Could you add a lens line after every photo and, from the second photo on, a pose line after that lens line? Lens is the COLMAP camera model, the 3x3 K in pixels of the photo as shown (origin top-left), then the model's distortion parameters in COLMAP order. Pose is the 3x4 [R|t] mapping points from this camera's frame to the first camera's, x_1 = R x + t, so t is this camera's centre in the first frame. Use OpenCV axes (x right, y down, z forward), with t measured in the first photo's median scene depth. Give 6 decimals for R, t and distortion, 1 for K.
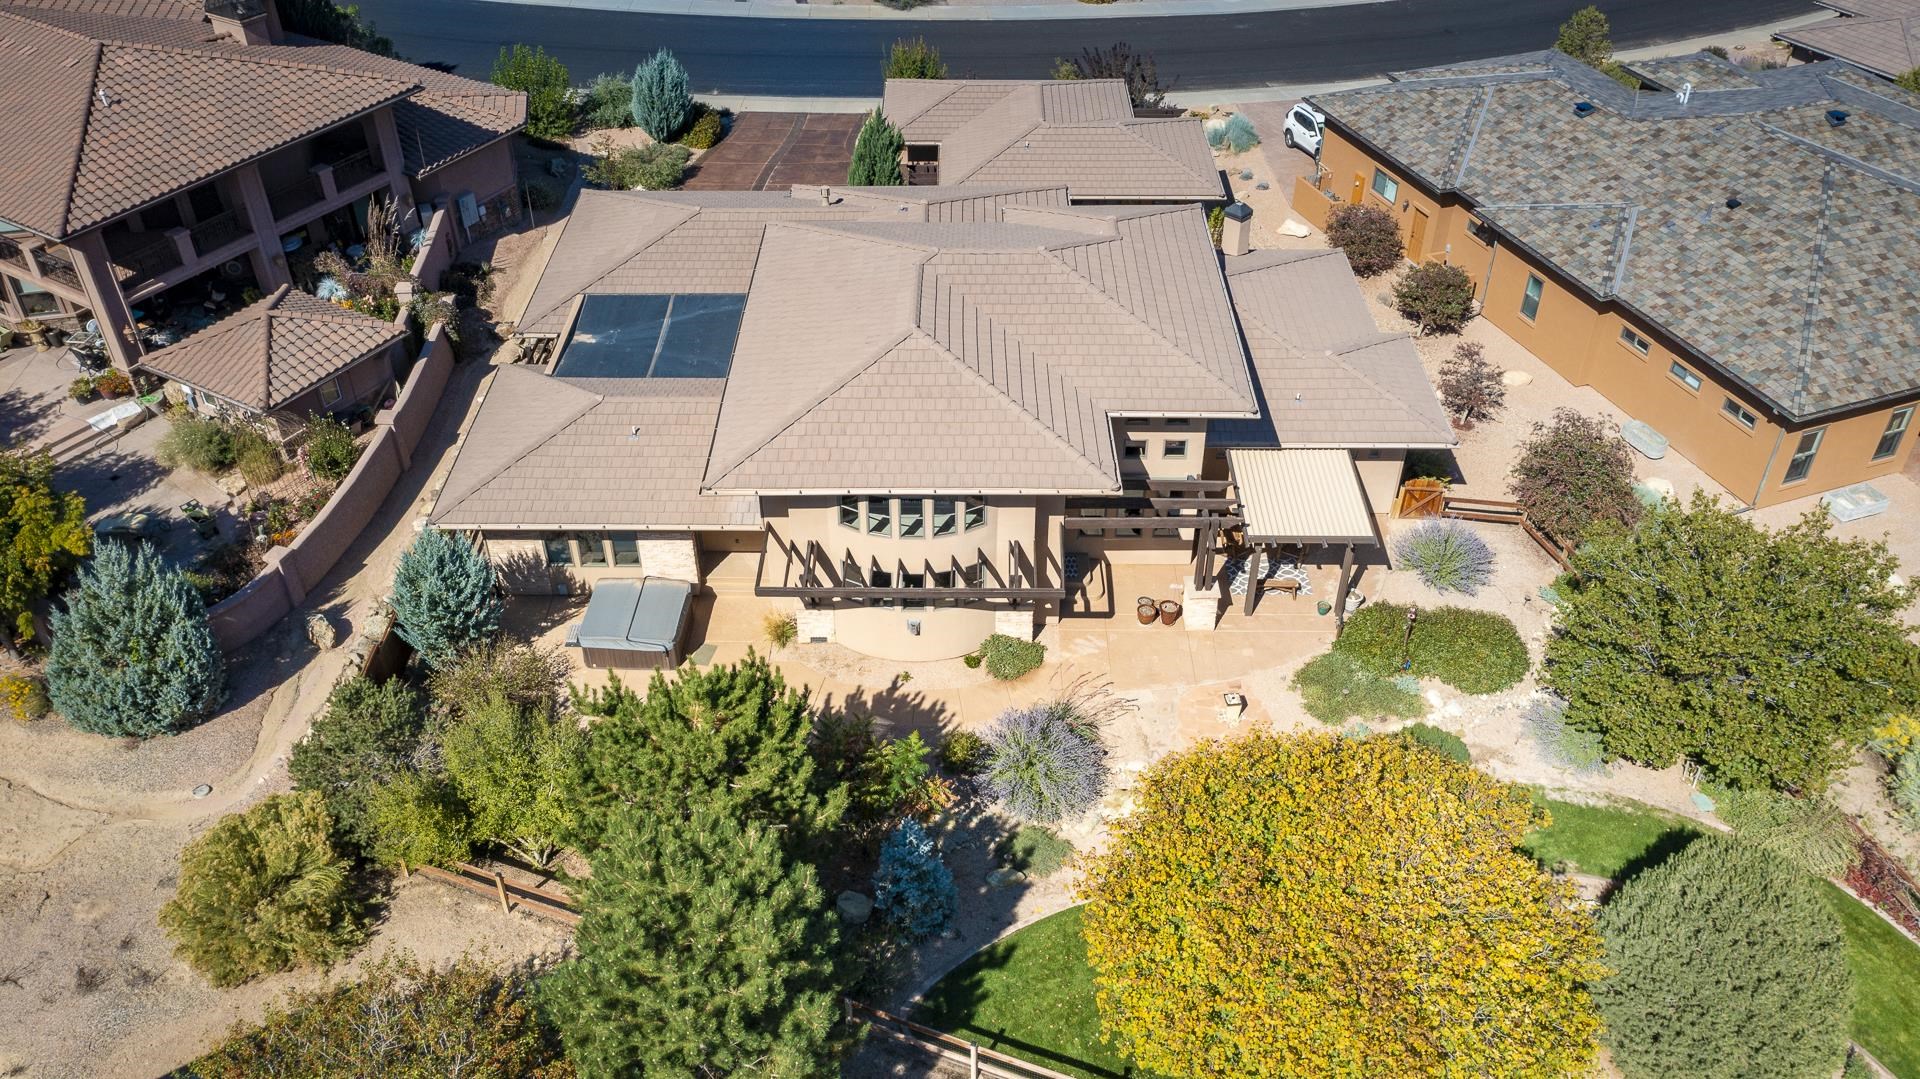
lens RADIAL K [[1505.9, 0, 954.4], [0, 1505.9, 543.0], [0, 0, 1]] dist [-0.015516, 0.003947]
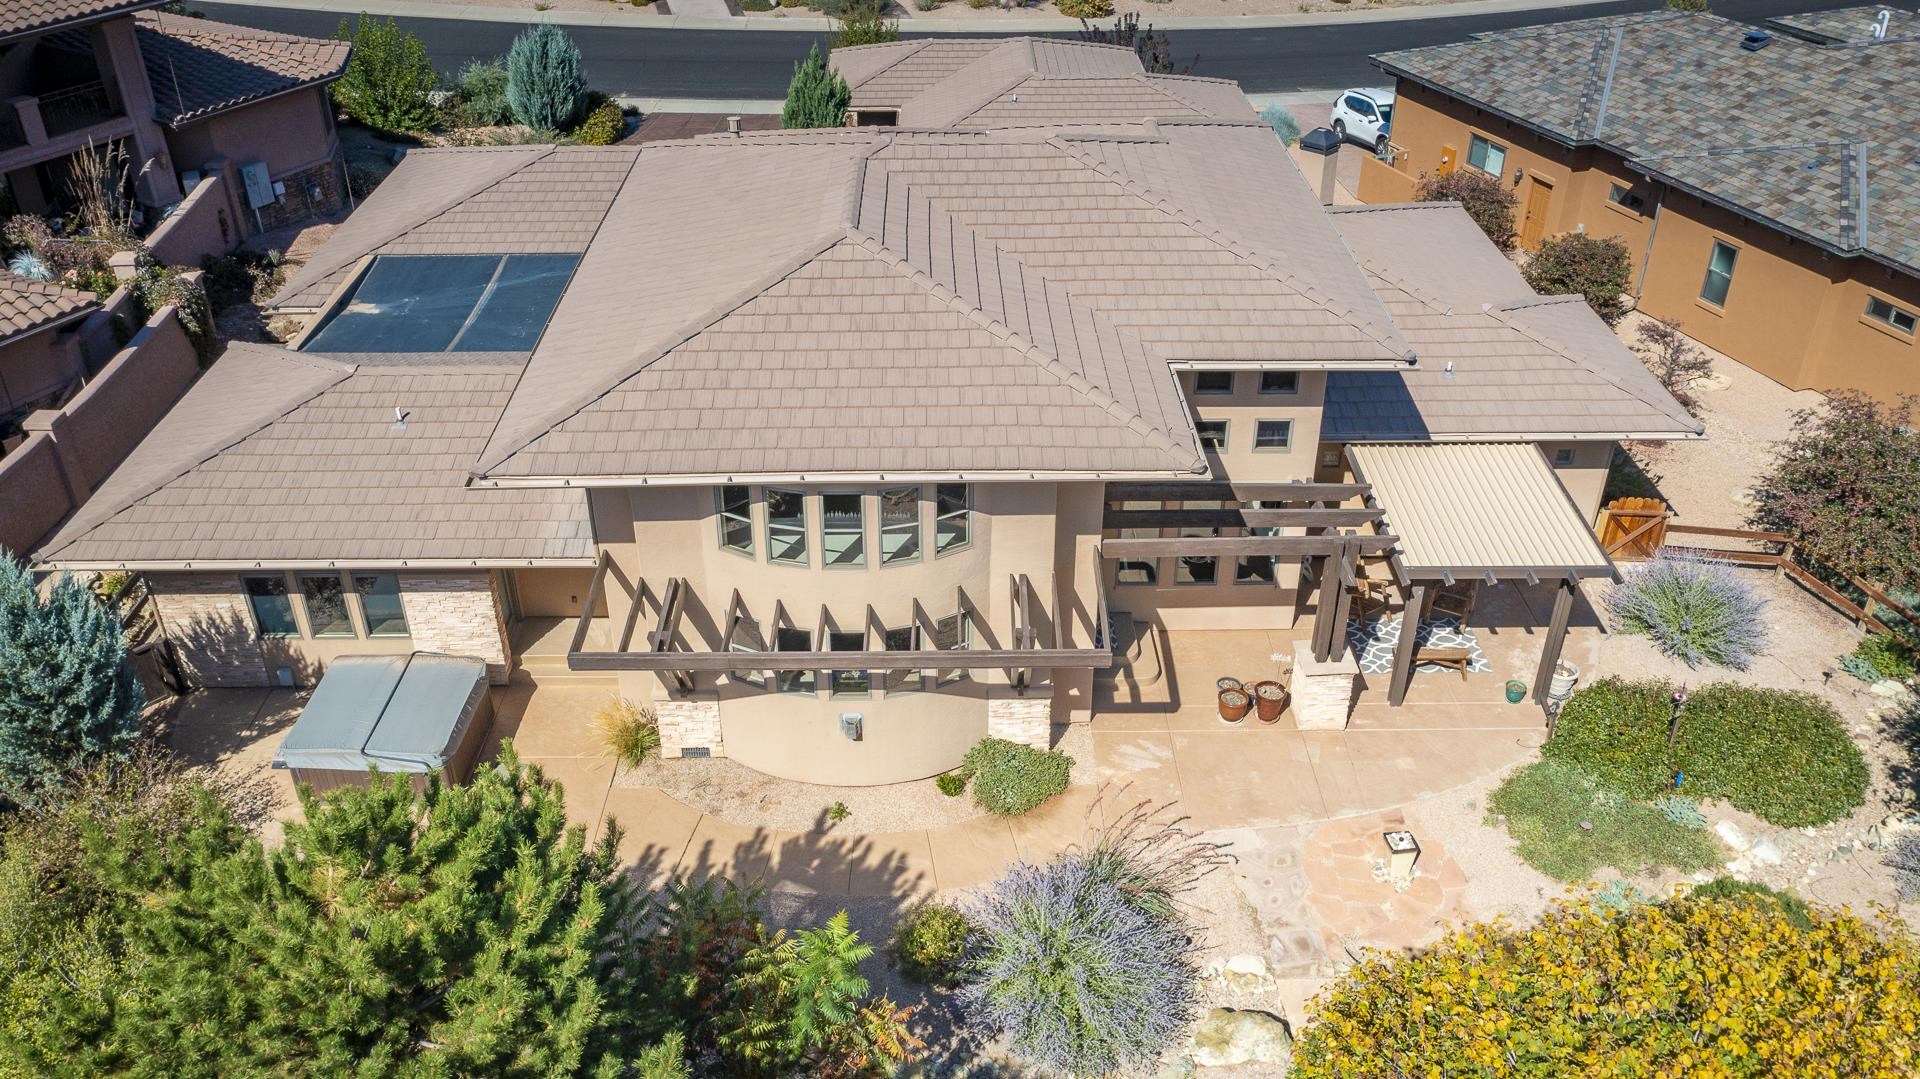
lens RADIAL K [[1505.9, 0, 955.6], [0, 1505.9, 537.7], [0, 0, 1]] dist [-0.015516, 0.003947]
pose [[0.999767, -0.010498, 0.018865, 0.003406], [0.012417, 0.994432, -0.104645, 0.042631], [-0.017661, 0.104855, 0.994331, 0.385770]]
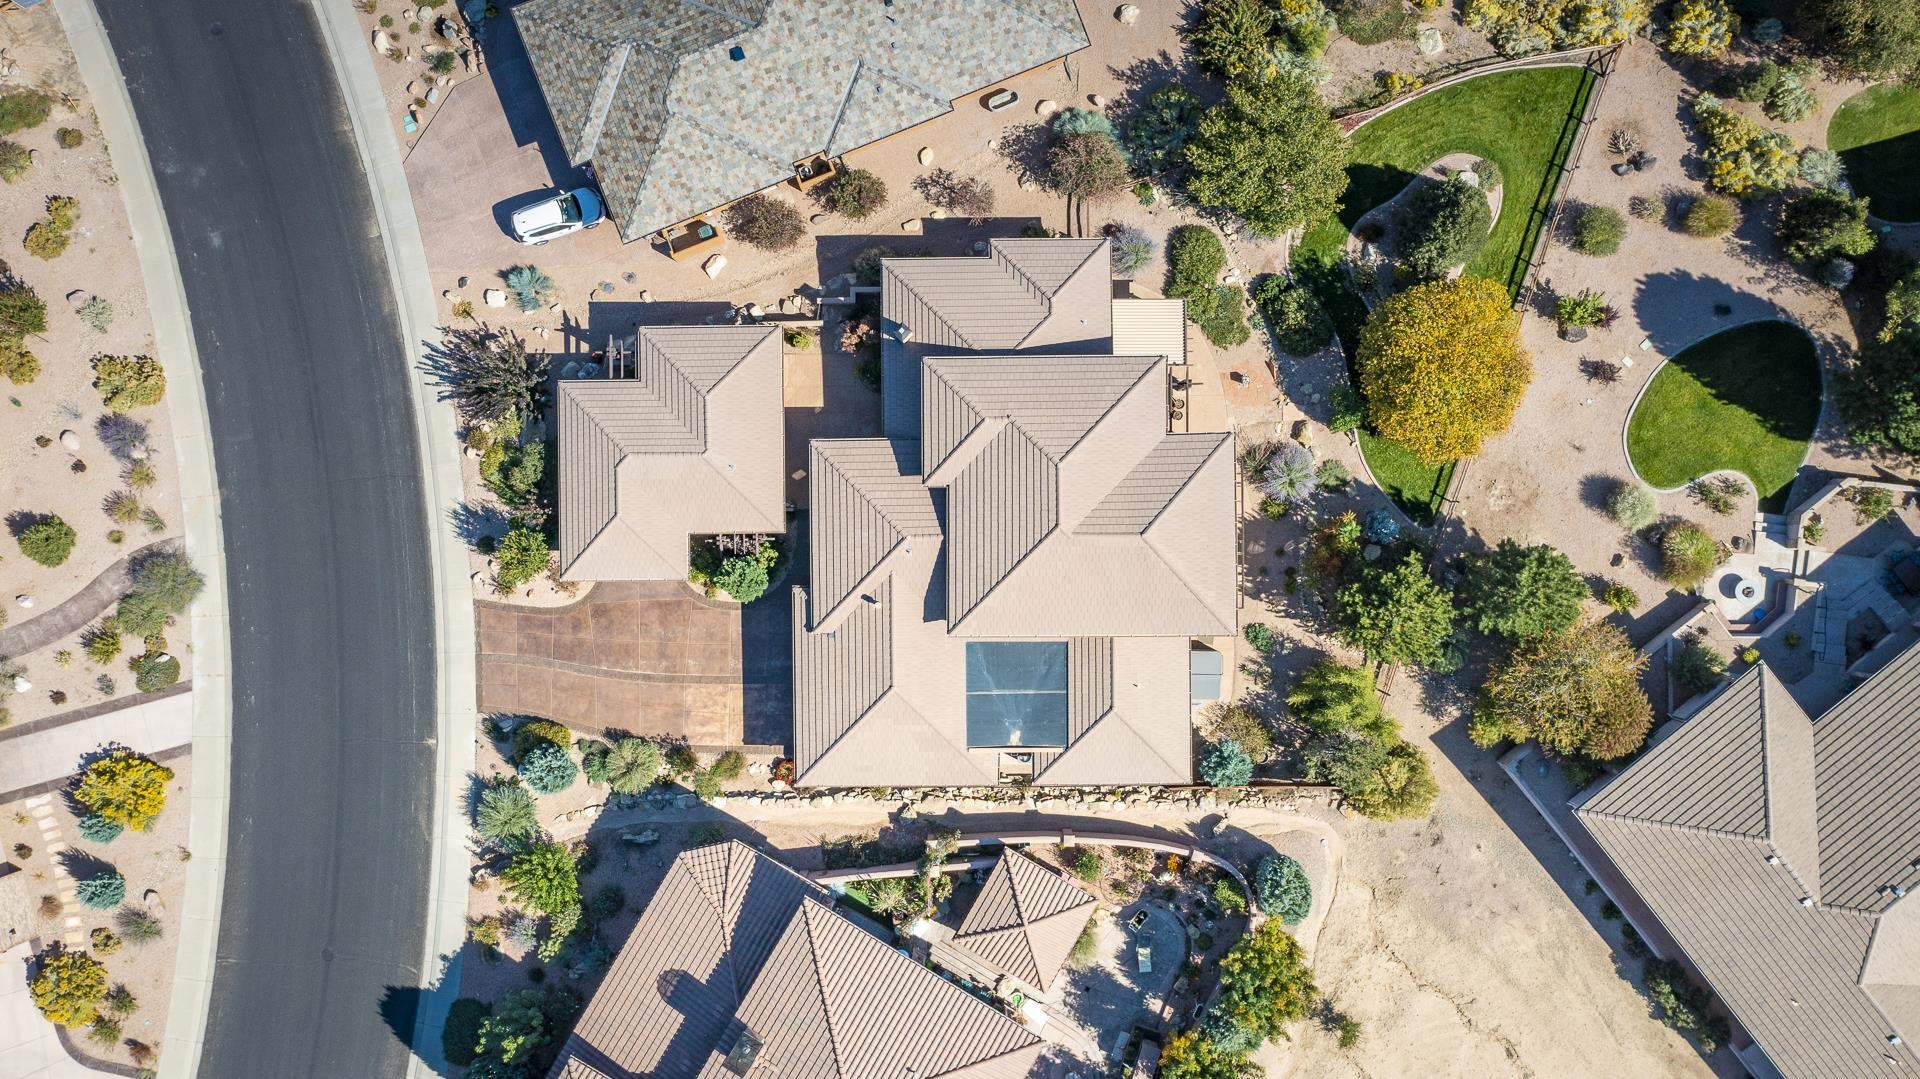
lens RADIAL K [[1505.9, 0, 958.7], [0, 1505.9, 530.3], [0, 0, 1]] dist [-0.015516, 0.003947]
pose [[-0.016706, -0.999832, -0.007576, -0.002390], [0.626046, -0.016367, 0.779614, -1.654052], [-0.779607, 0.008281, 0.626214, 0.002634]]
